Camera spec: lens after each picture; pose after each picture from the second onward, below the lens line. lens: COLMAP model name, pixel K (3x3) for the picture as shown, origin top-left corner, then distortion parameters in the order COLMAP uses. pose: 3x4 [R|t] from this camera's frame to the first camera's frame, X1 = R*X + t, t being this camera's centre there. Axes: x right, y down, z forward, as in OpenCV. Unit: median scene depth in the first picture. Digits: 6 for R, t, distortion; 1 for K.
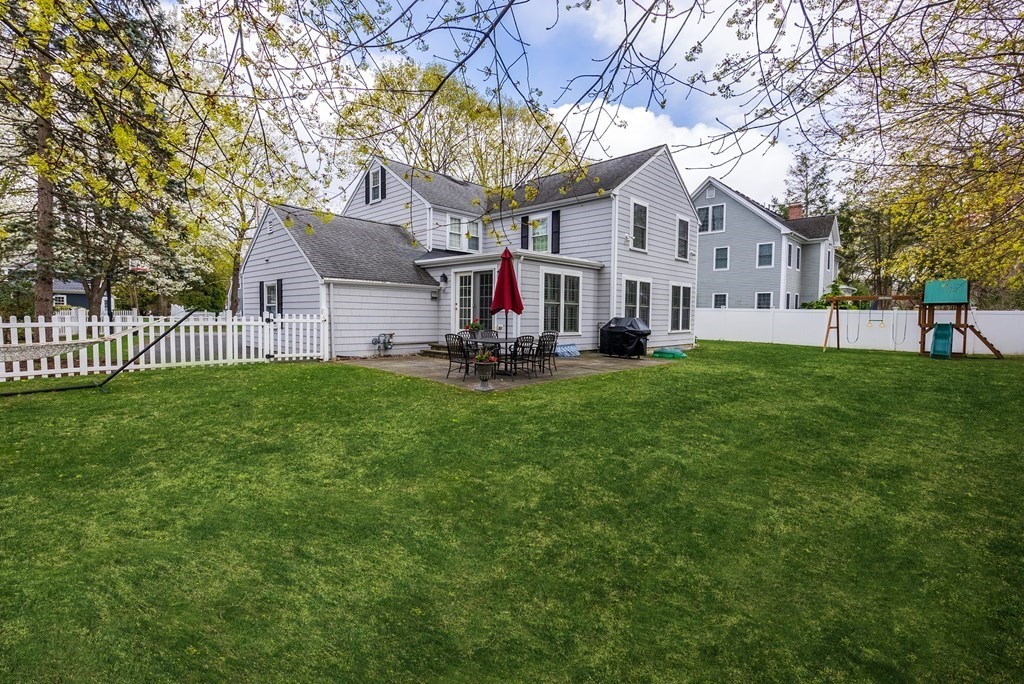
lens RADIAL K [[470.7, 0, 511.7], [0, 470.7, 339.7], [0, 0, 1]] dist [0.002676, 0.000257]
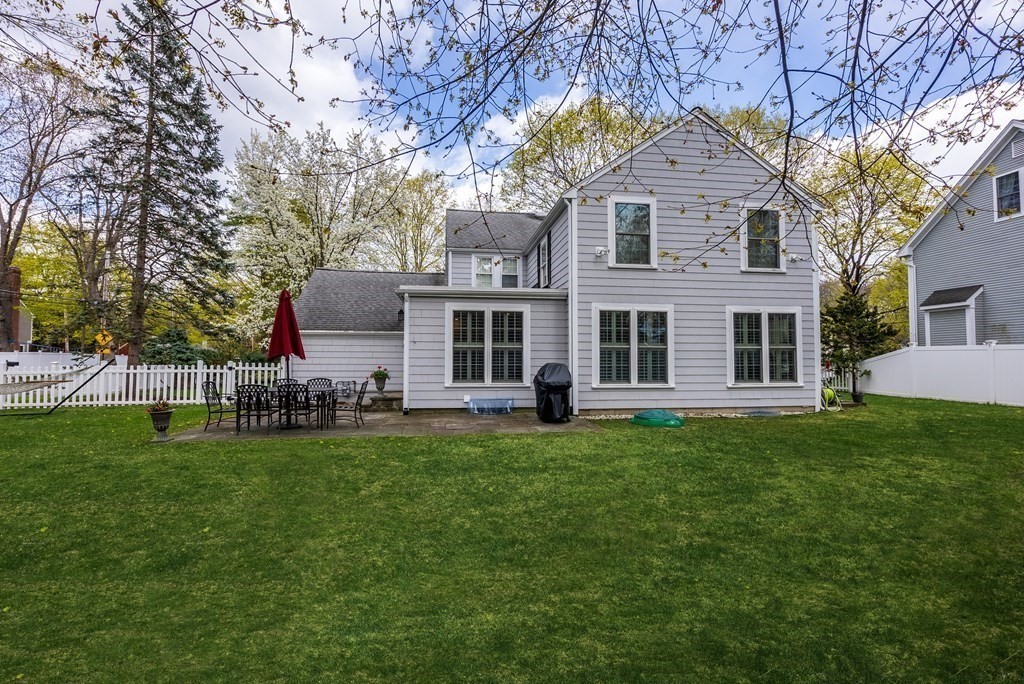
lens RADIAL K [[470.7, 0, 512.0], [0, 470.7, 343.4], [0, 0, 1]] dist [0.002676, 0.000257]
pose [[0.803572, -0.033152, -0.594284, 0.615294], [-0.020813, 0.996272, -0.083719, -0.016214], [0.594844, 0.079643, 0.799886, 0.388283]]
